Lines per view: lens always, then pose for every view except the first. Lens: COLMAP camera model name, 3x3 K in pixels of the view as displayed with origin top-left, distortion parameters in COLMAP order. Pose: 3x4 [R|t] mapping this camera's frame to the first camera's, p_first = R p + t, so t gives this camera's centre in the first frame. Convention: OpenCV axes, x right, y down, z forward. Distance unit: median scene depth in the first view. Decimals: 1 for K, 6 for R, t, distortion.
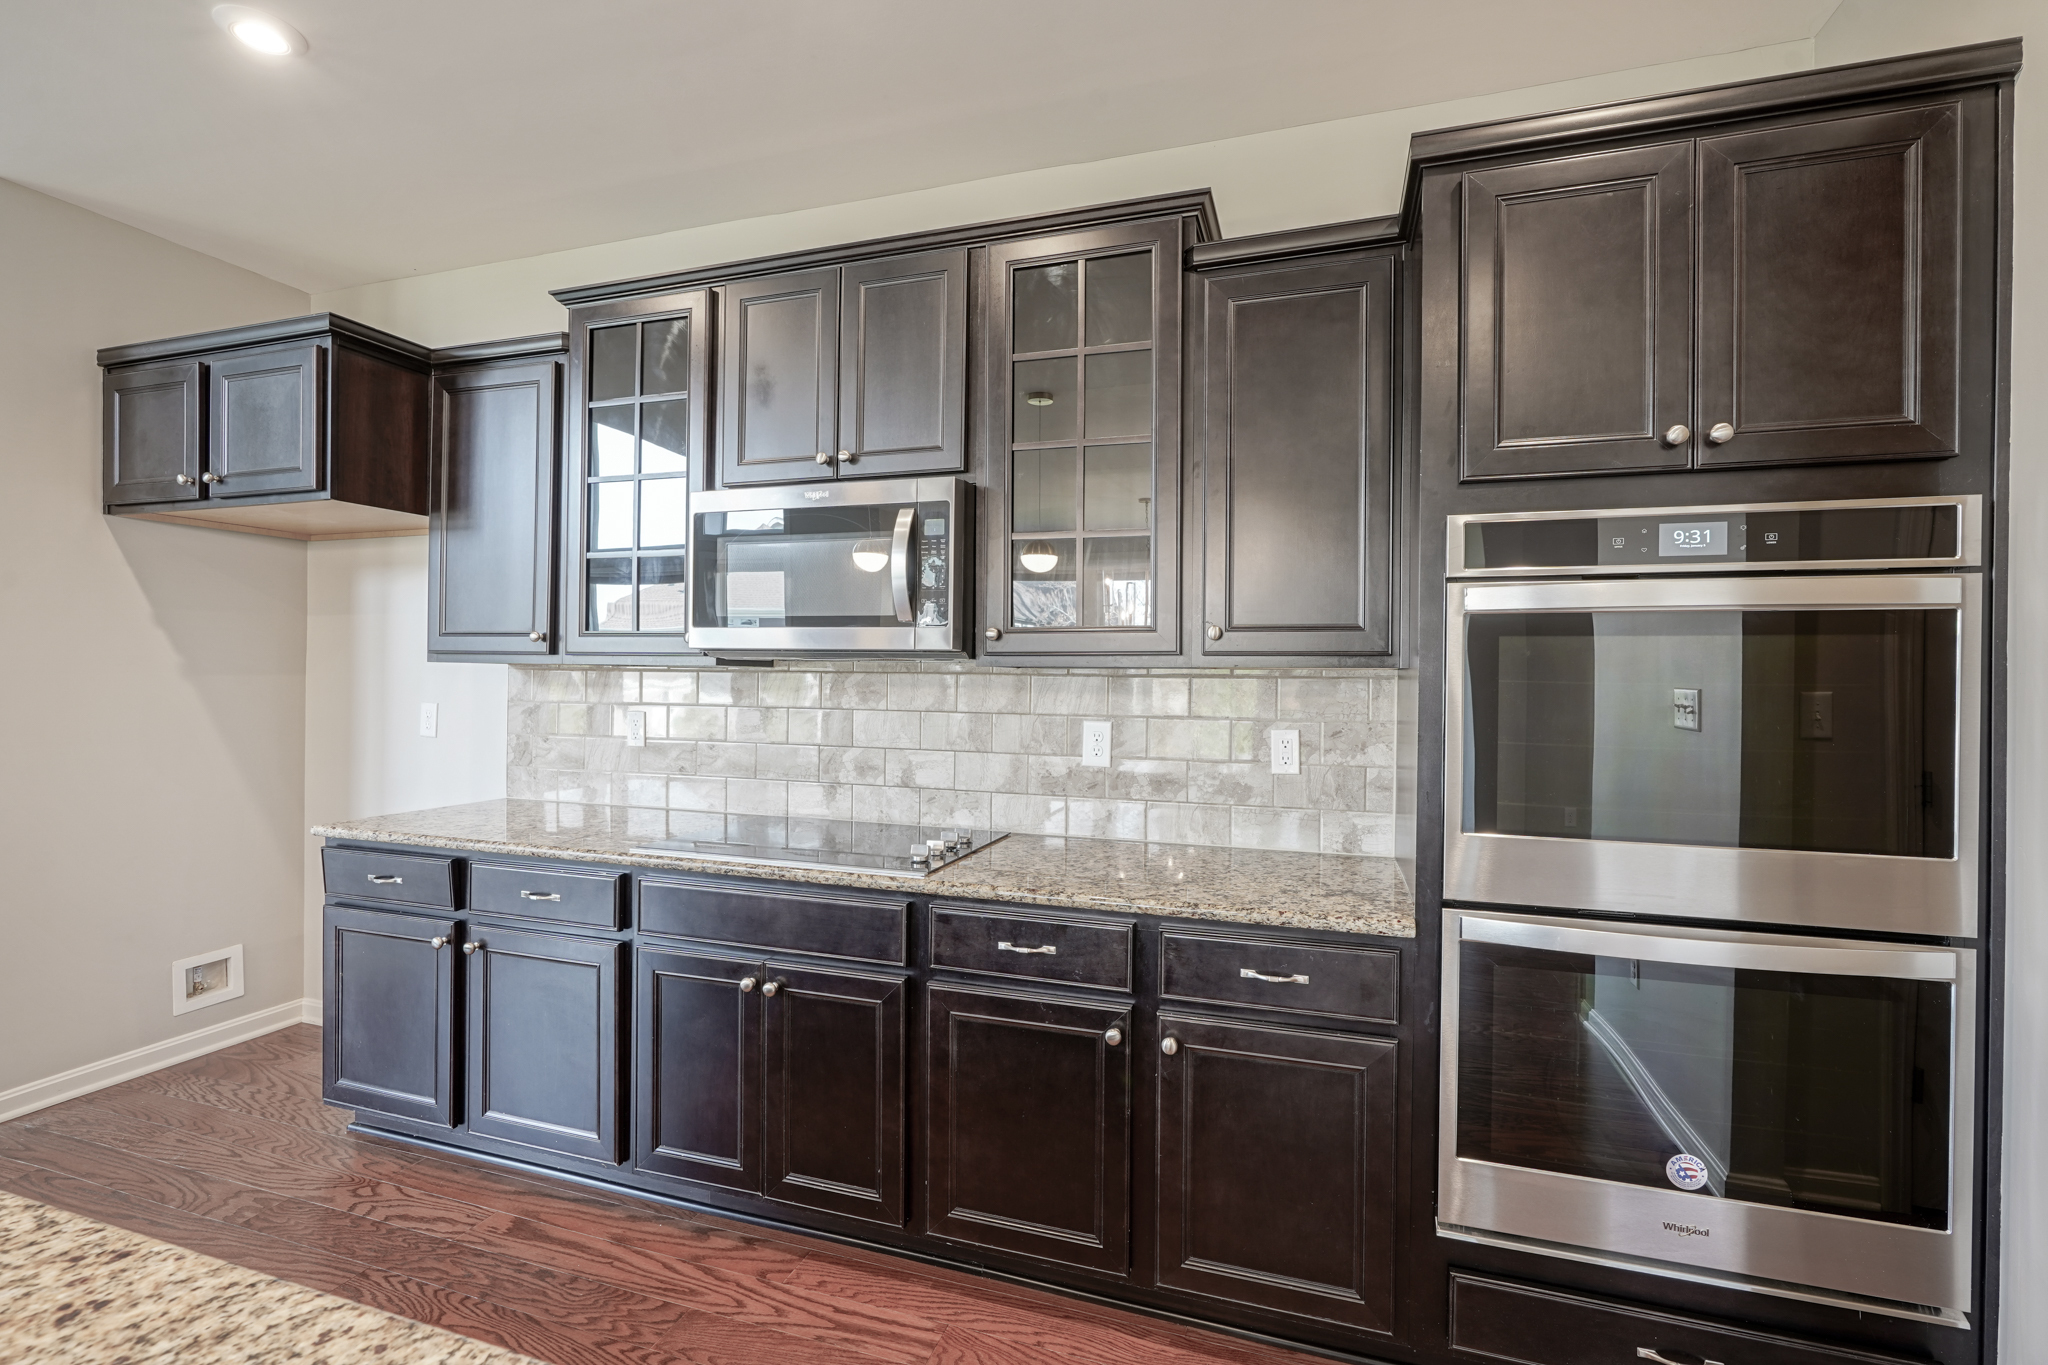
lens RADIAL K [[925.1, 0, 1020.3], [0, 925.1, 682.8], [0, 0, 1]] dist [-0.015869, 0.007888]
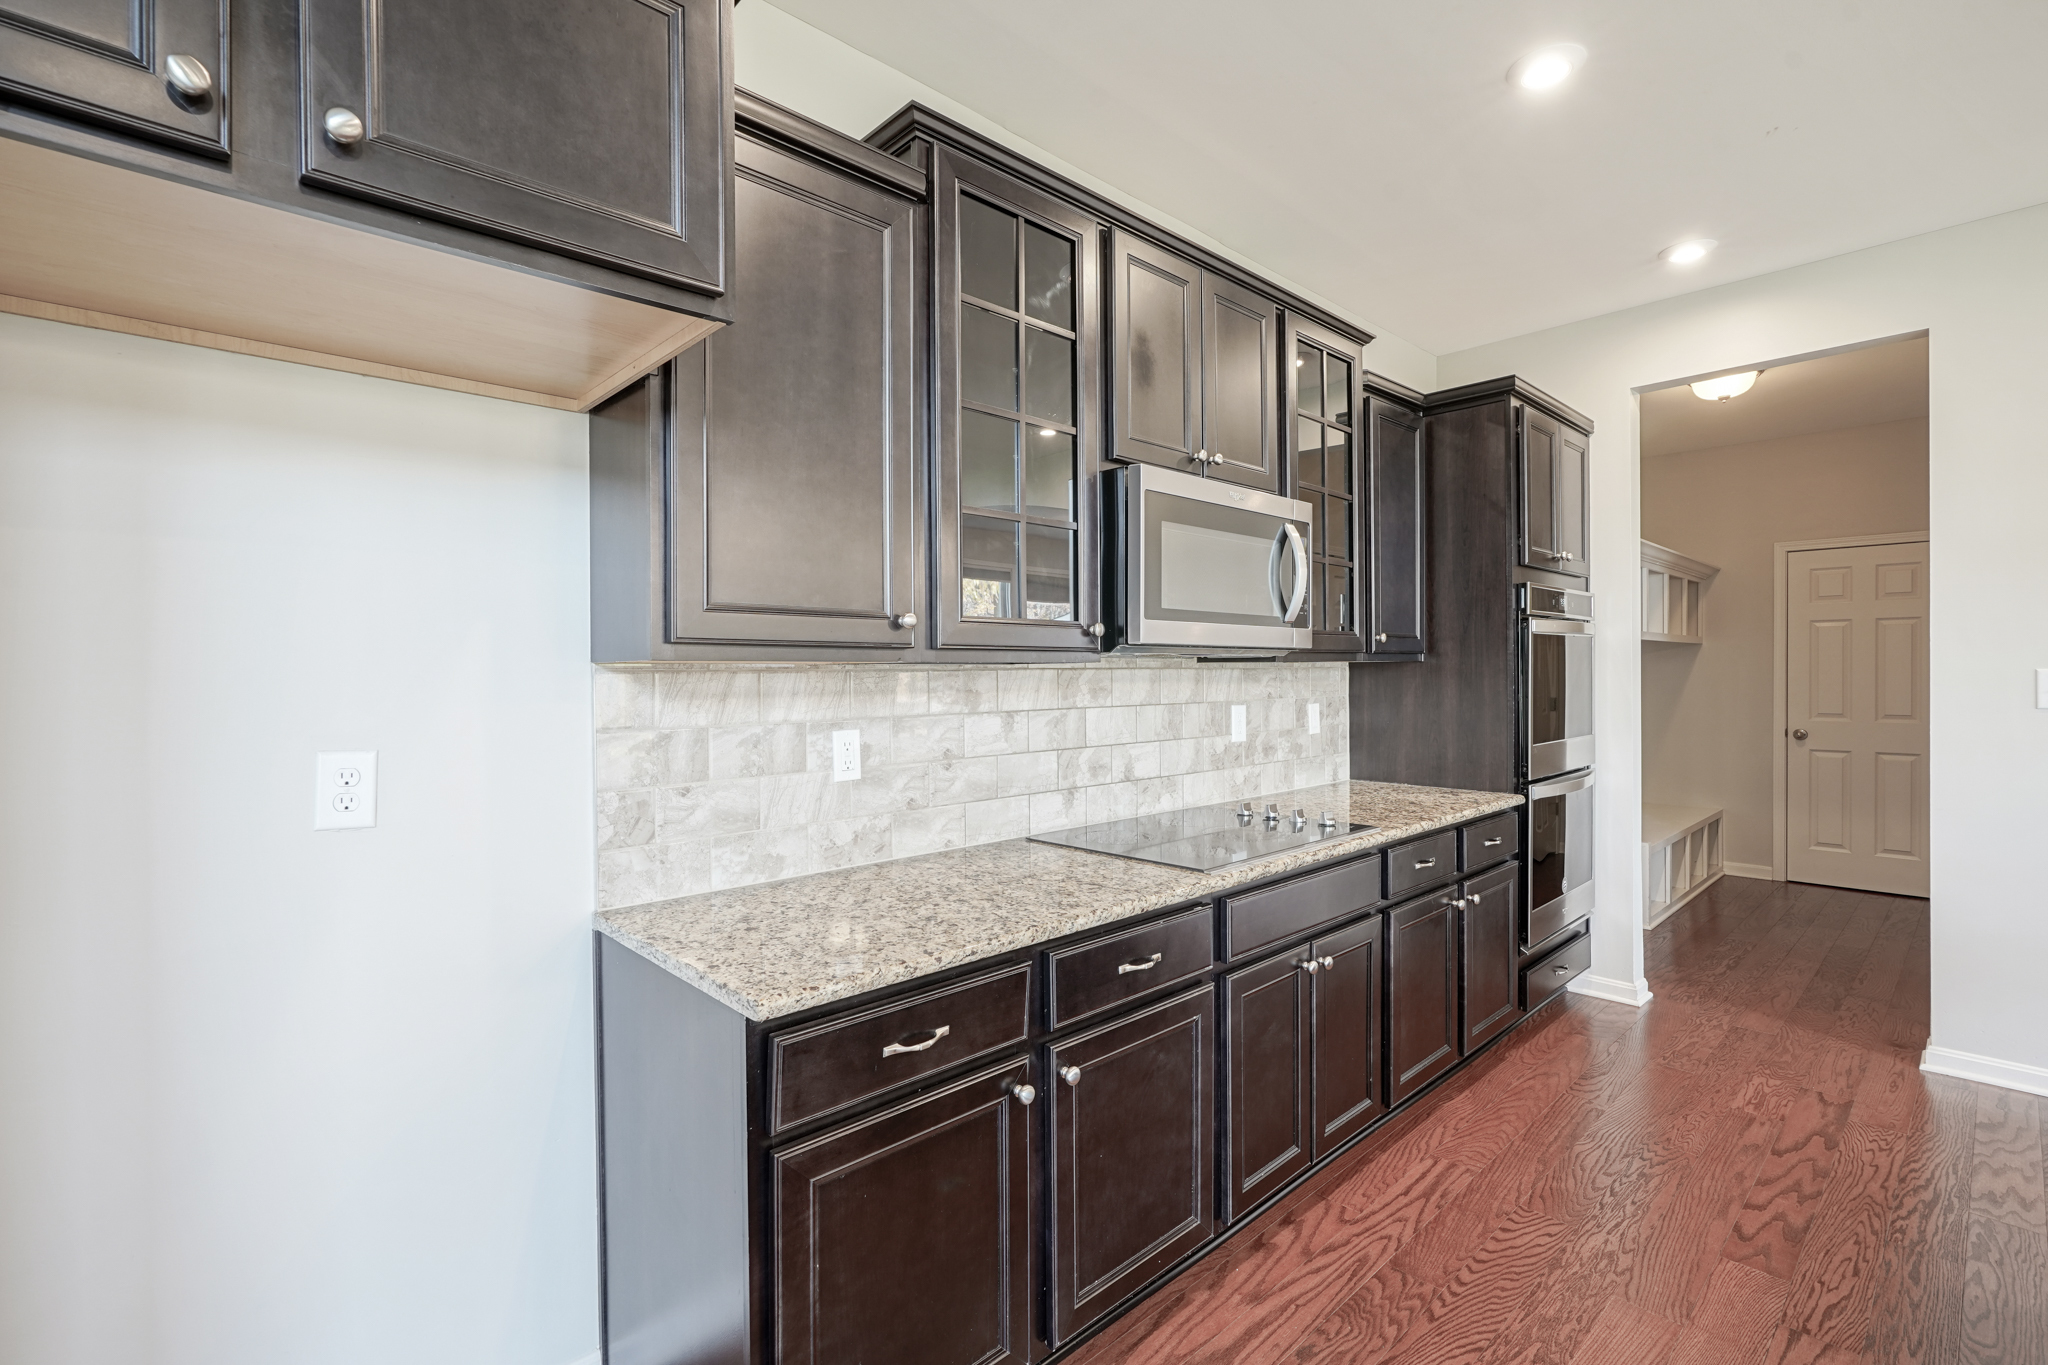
lens RADIAL K [[925.6, 0, 1031.3], [0, 925.6, 679.9], [0, 0, 1]] dist [-0.015167, 0.007205]
pose [[0.476469, -0.021825, 0.878920, -1.065768], [0.021481, 0.999682, 0.013179, -0.014153], [-0.878929, 0.012601, 0.476787, 0.608574]]
